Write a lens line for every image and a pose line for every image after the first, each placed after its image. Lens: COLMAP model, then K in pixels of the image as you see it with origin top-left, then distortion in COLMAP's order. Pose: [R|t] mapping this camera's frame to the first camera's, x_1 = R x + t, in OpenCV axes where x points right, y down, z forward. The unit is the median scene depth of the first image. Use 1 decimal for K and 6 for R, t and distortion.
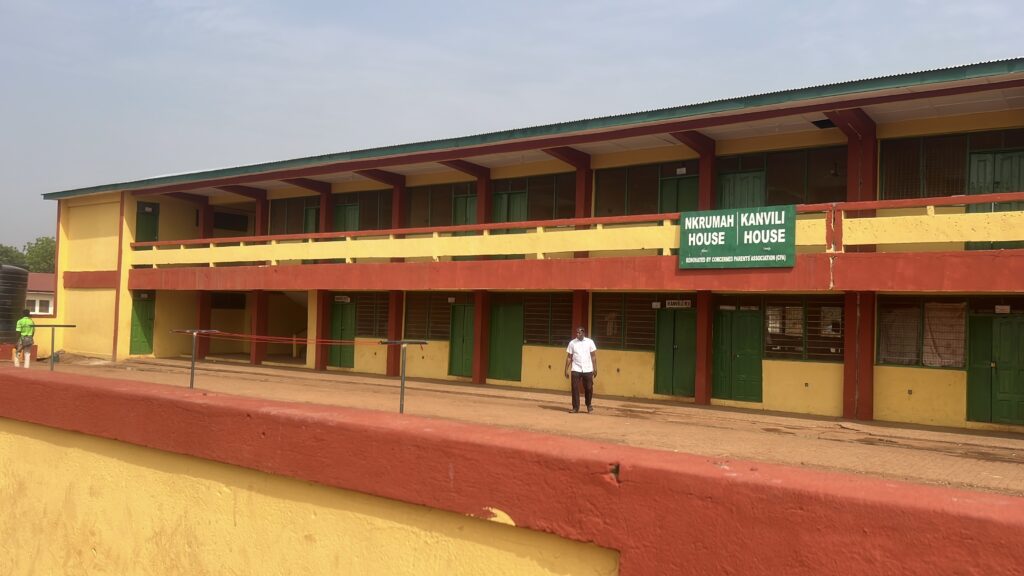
lens RADIAL K [[871.4, 0, 517.1], [0, 871.4, 296.0], [0, 0, 1]] dist [0.124151, -0.013721]
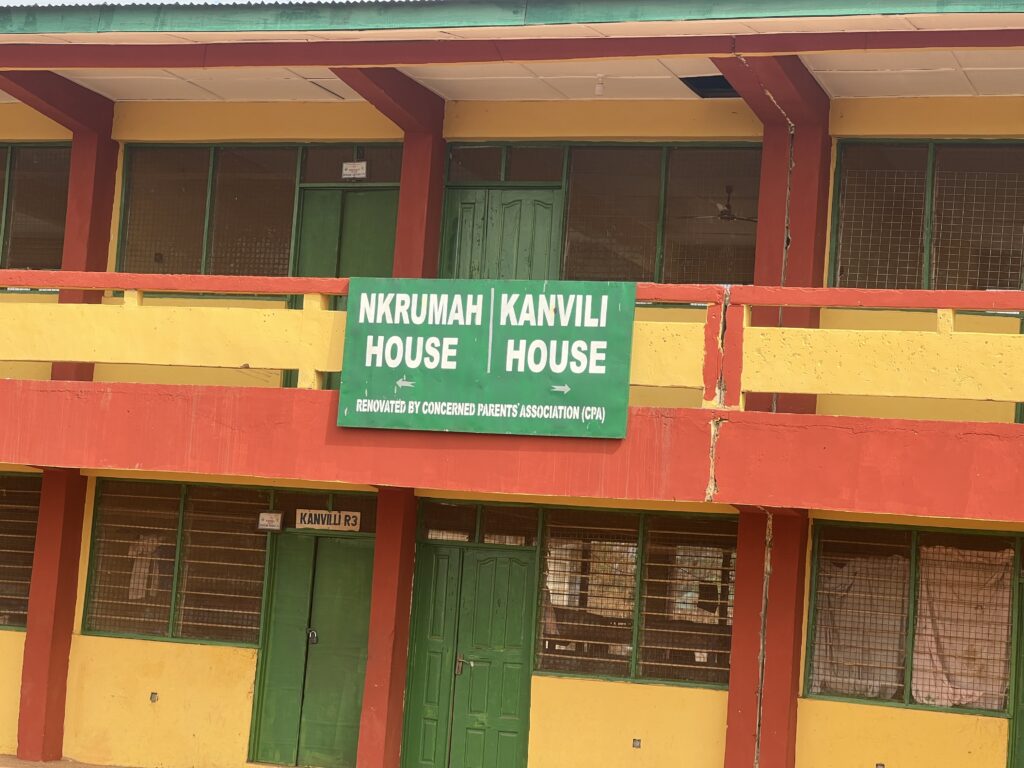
lens RADIAL K [[2341.9, 0, 509.2], [0, 2341.9, 375.9], [0, 0, 1]] dist [0.276604, 0.000000]
pose [[0.962235, 0.062926, 0.264846, -0.011845], [-0.049798, 0.997188, -0.056000, -0.000058], [-0.267625, 0.040696, 0.962663, 0.008879]]
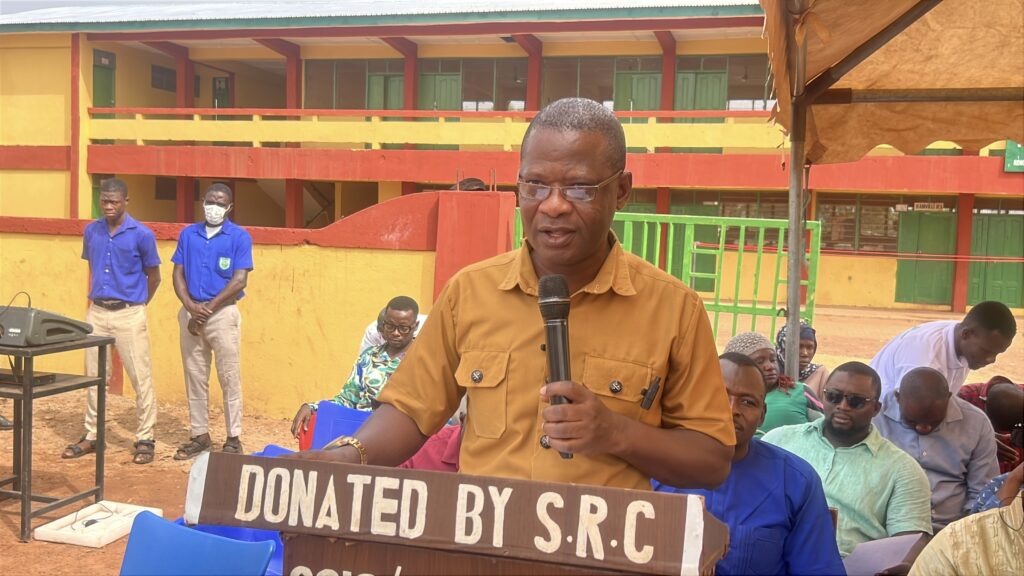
lens RADIAL K [[780.3, 0, 511.5], [0, 780.3, 285.0], [0, 0, 1]] dist [0.054022, -0.005360]
pose [[0.917949, -0.030131, 0.395552, -0.578524], [-0.019259, 0.992550, 0.120302, -0.001503], [-0.396230, -0.118049, 0.910531, 0.399793]]
